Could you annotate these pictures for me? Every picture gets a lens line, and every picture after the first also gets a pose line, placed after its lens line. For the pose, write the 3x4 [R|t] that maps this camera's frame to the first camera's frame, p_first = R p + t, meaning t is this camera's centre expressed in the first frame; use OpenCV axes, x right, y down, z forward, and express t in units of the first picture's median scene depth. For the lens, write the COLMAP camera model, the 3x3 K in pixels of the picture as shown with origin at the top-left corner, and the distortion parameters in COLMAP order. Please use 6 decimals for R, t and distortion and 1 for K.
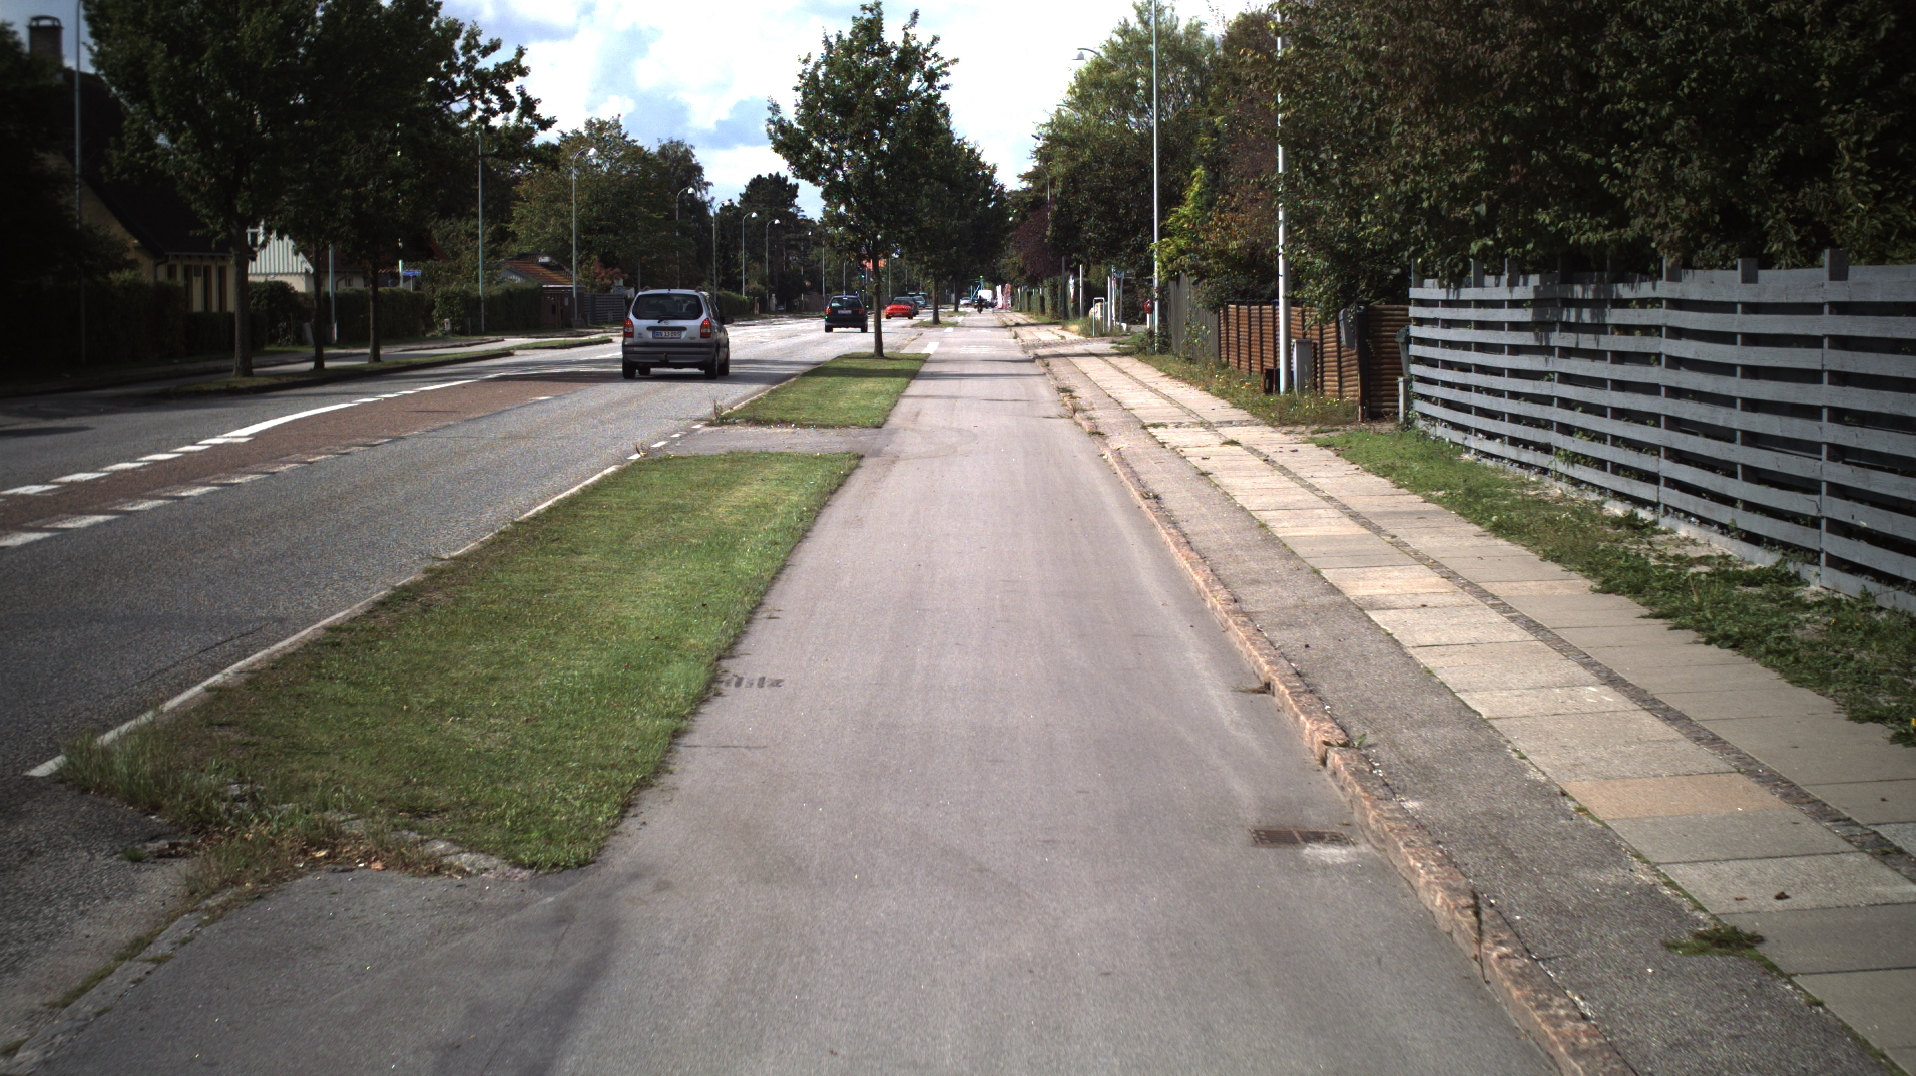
lens RADIAL K [[3464.2, 0, 958.0], [0, 3464.2, 538.0], [0, 0, 1]] dist [-0.284871, 0.112741]
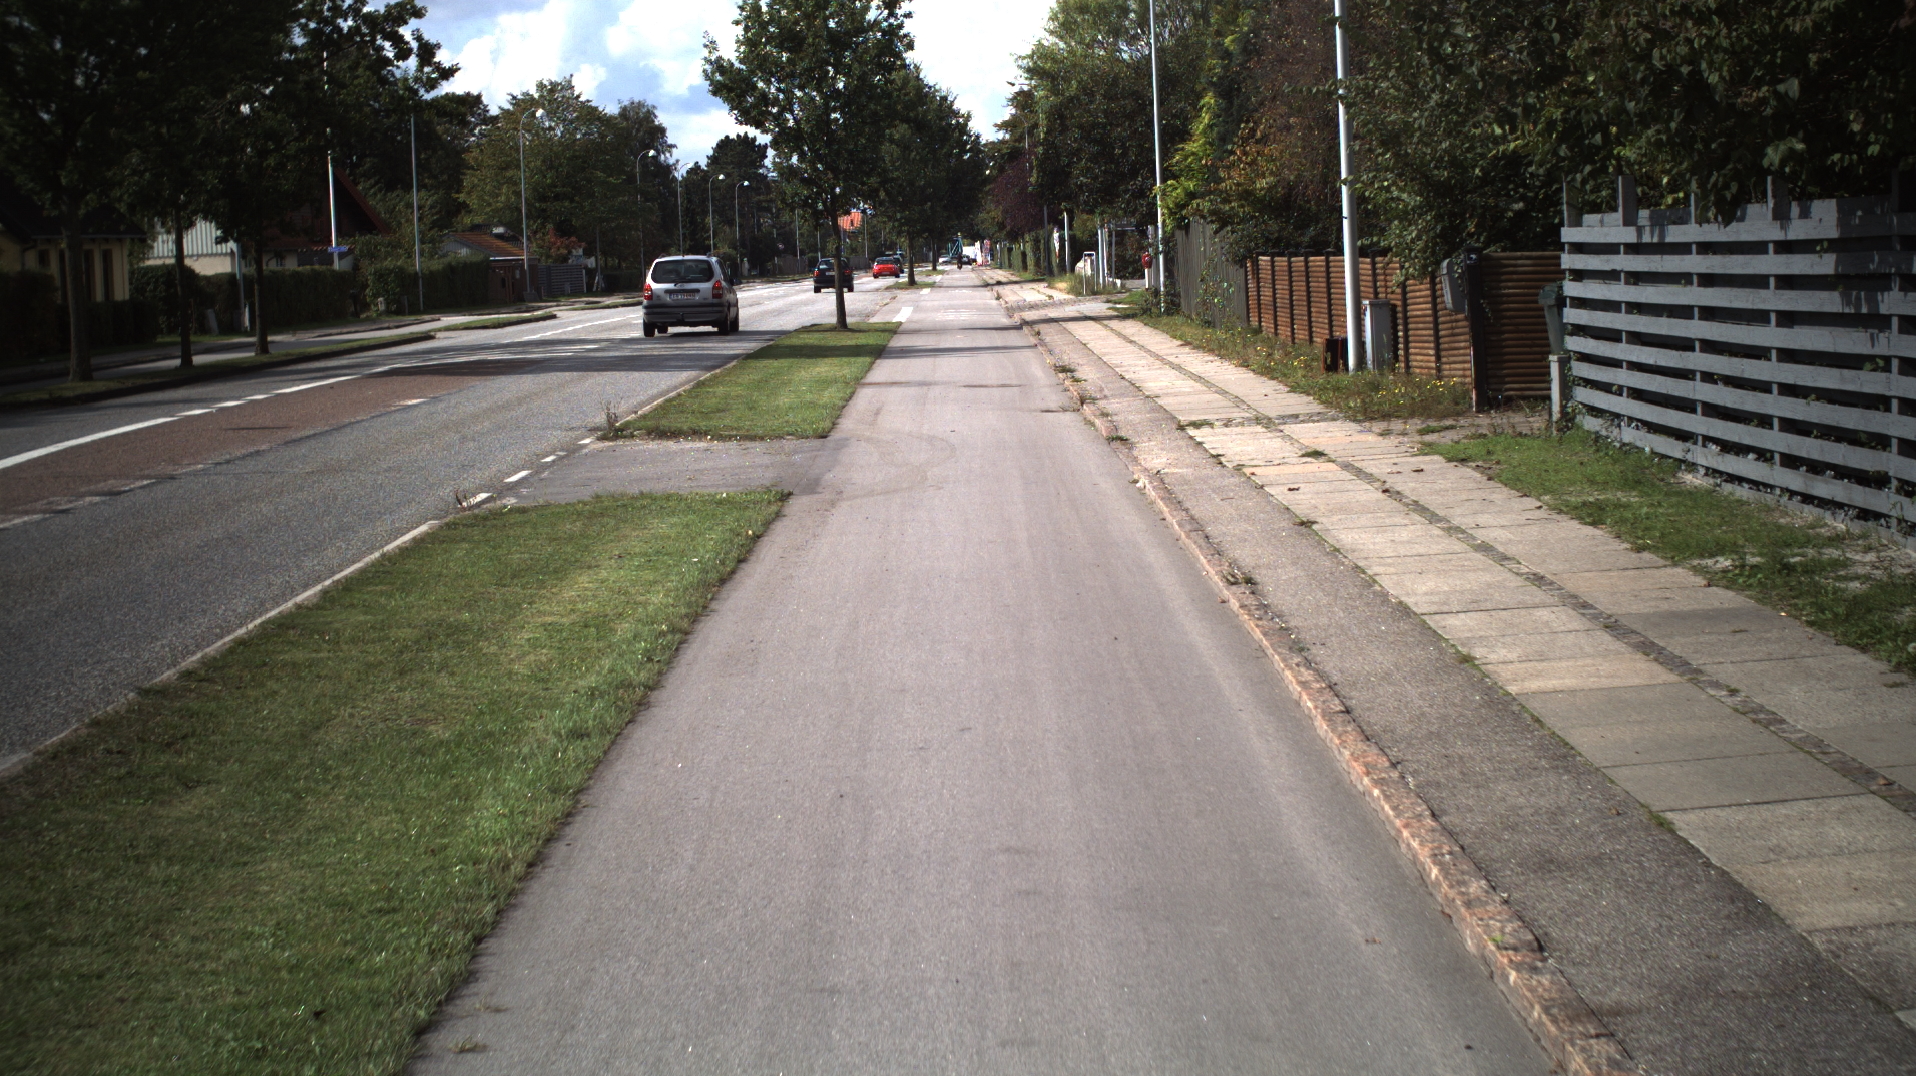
lens RADIAL K [[3464.2, 0, 958.0], [0, 3464.2, 538.0], [0, 0, 1]] dist [-0.284871, 0.112741]
pose [[0.999470, -0.032376, 0.003411, 0.001532], [0.032332, 0.999401, 0.012350, -0.009909], [-0.003808, -0.012233, 0.999918, 0.135739]]
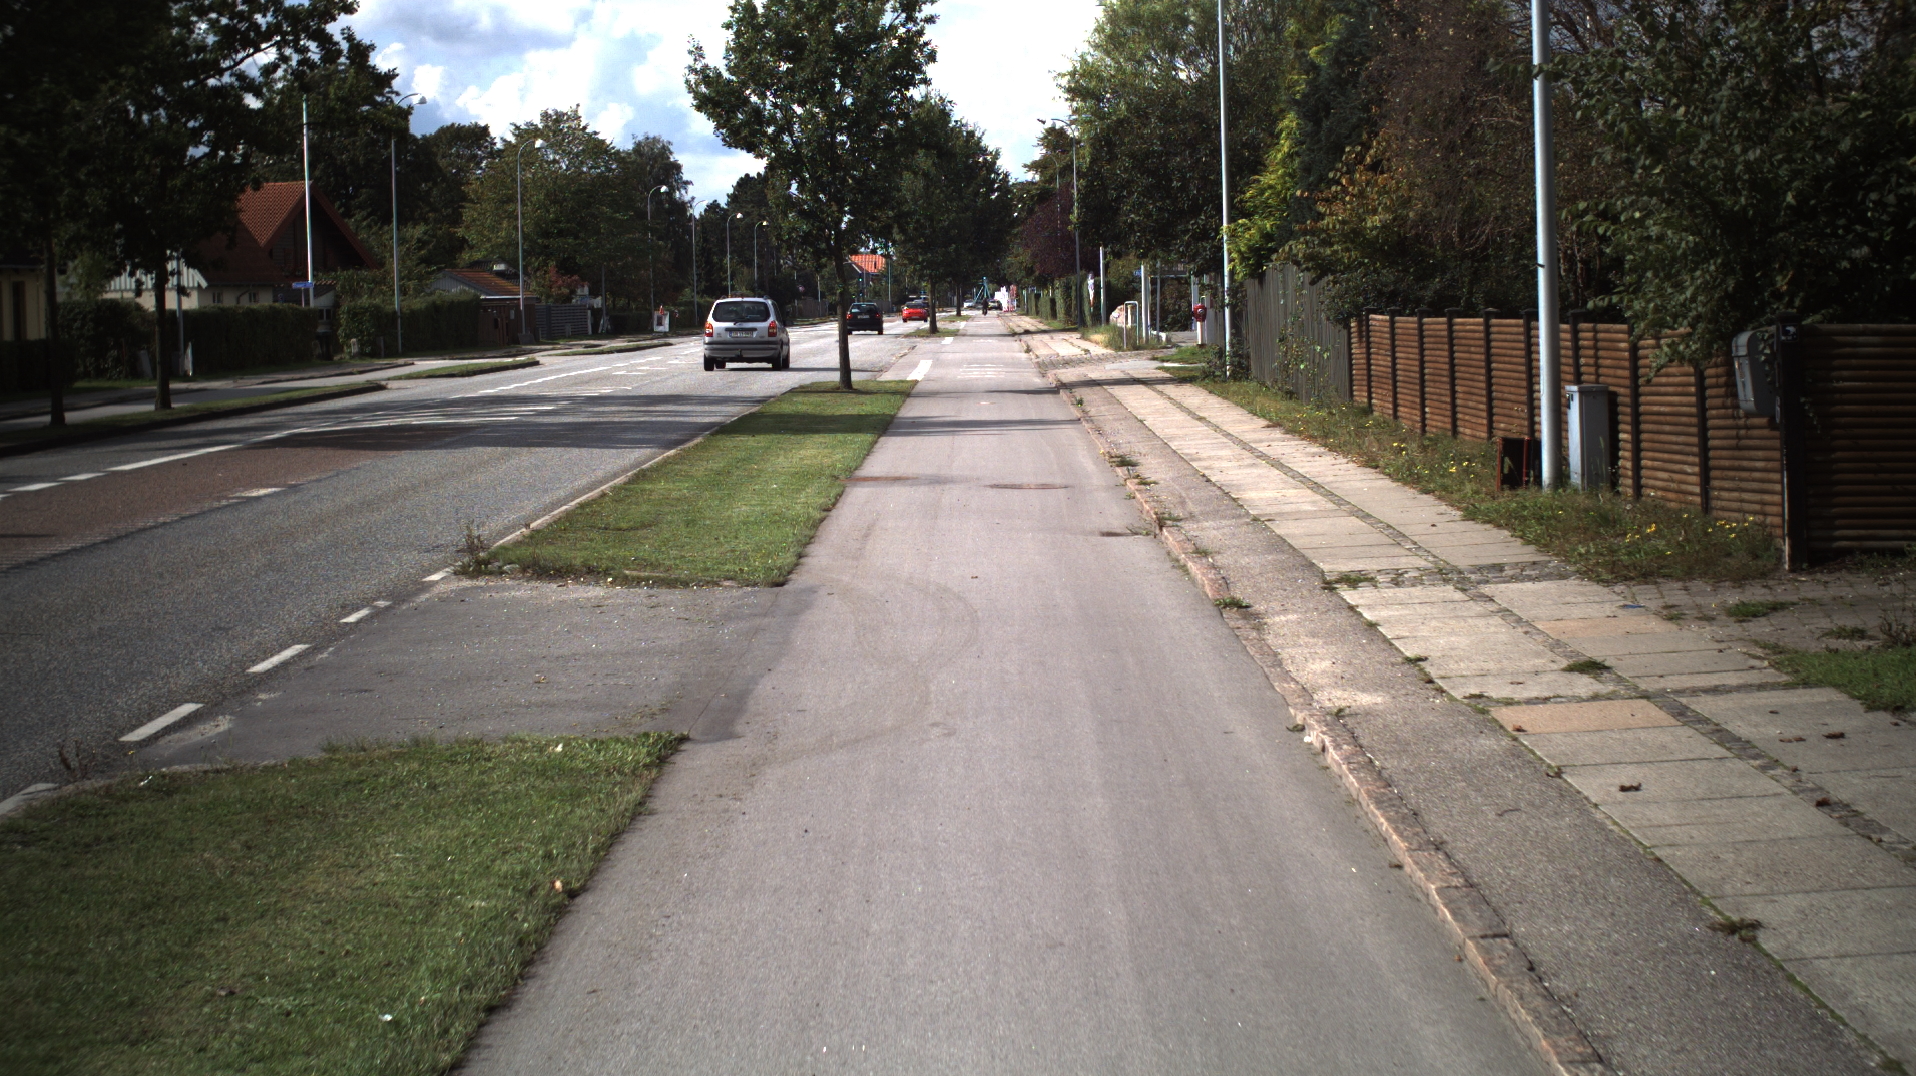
lens RADIAL K [[3464.2, 0, 958.0], [0, 3464.2, 538.0], [0, 0, 1]] dist [-0.284871, 0.112741]
pose [[0.999854, -0.016950, -0.002329, 0.002091], [0.016948, 0.999856, -0.000581, -0.020322], [0.002339, 0.000541, 0.999997, 0.271112]]
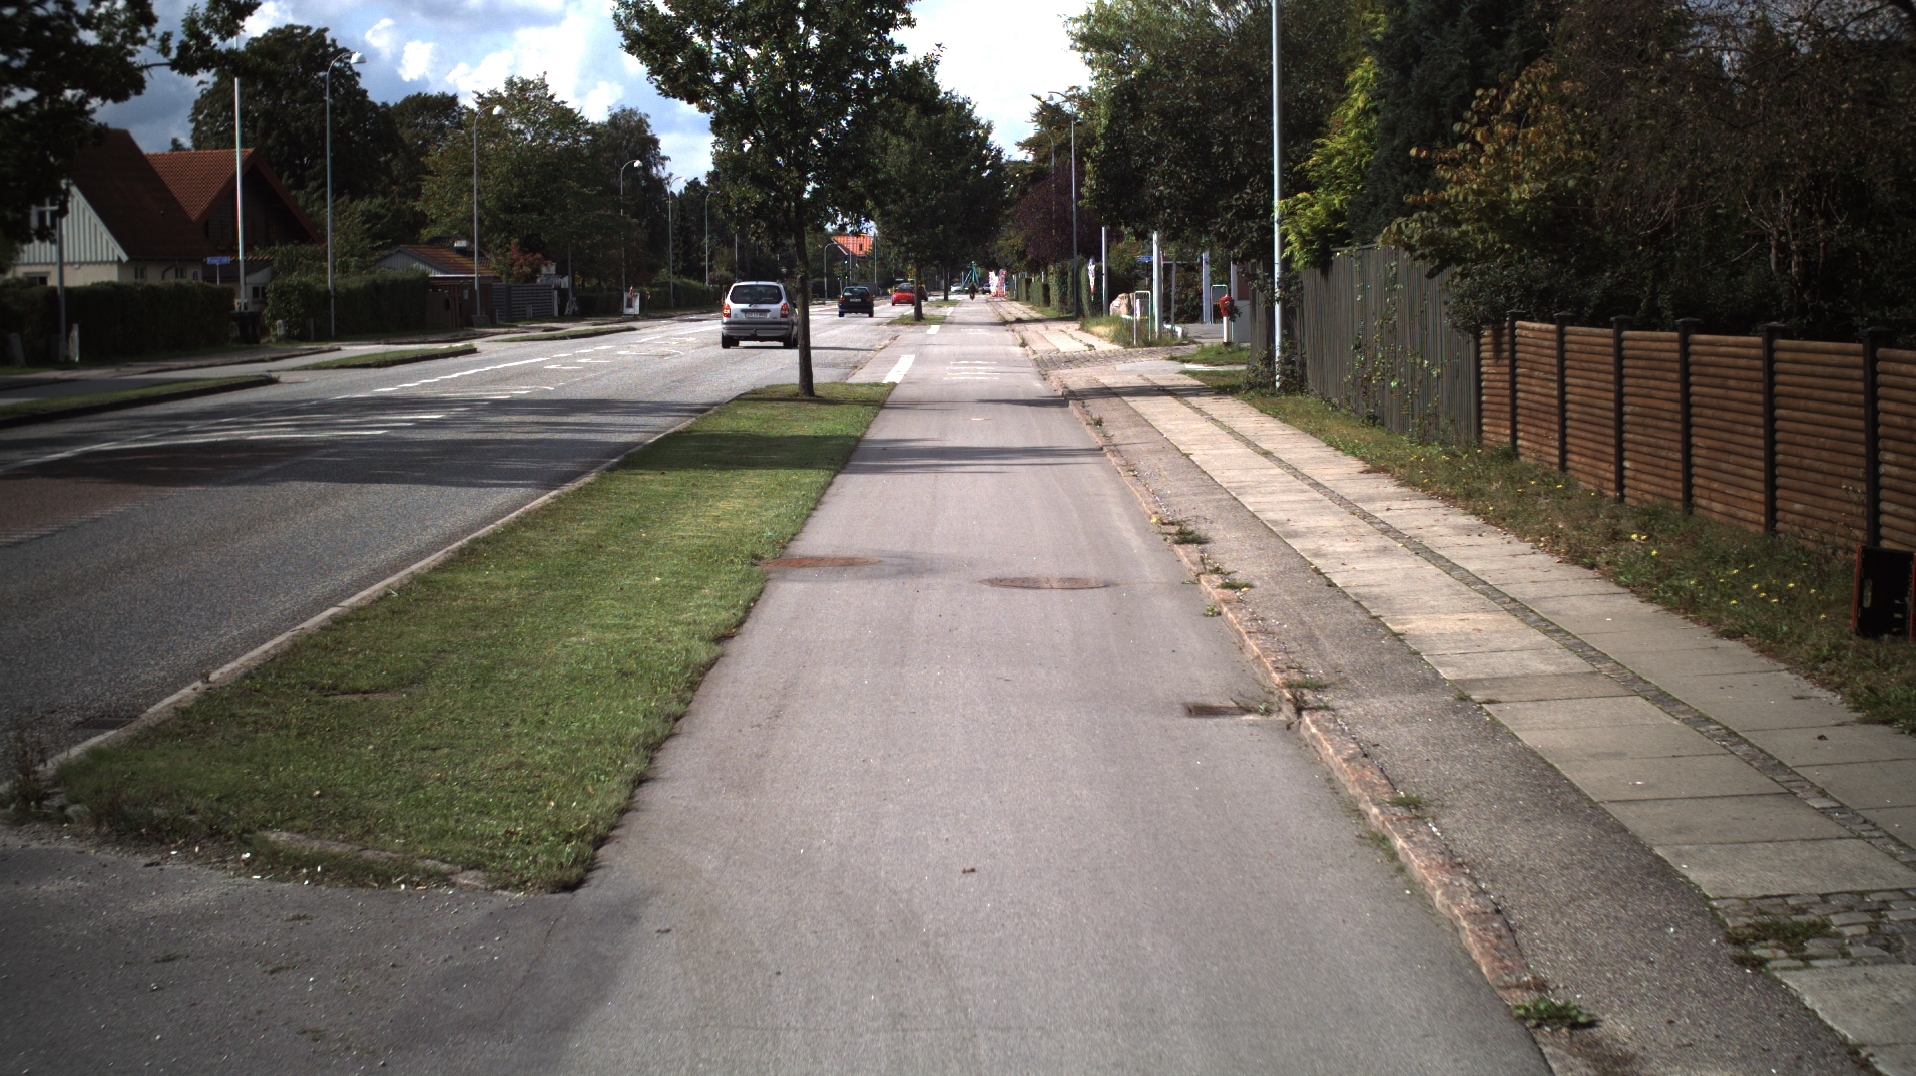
lens RADIAL K [[3464.2, 0, 958.0], [0, 3464.2, 538.0], [0, 0, 1]] dist [-0.284871, 0.112741]
pose [[0.999990, -0.004006, 0.002145, 0.002040], [0.003997, 0.999983, 0.004264, -0.030689], [-0.002162, -0.004256, 0.999989, 0.406965]]
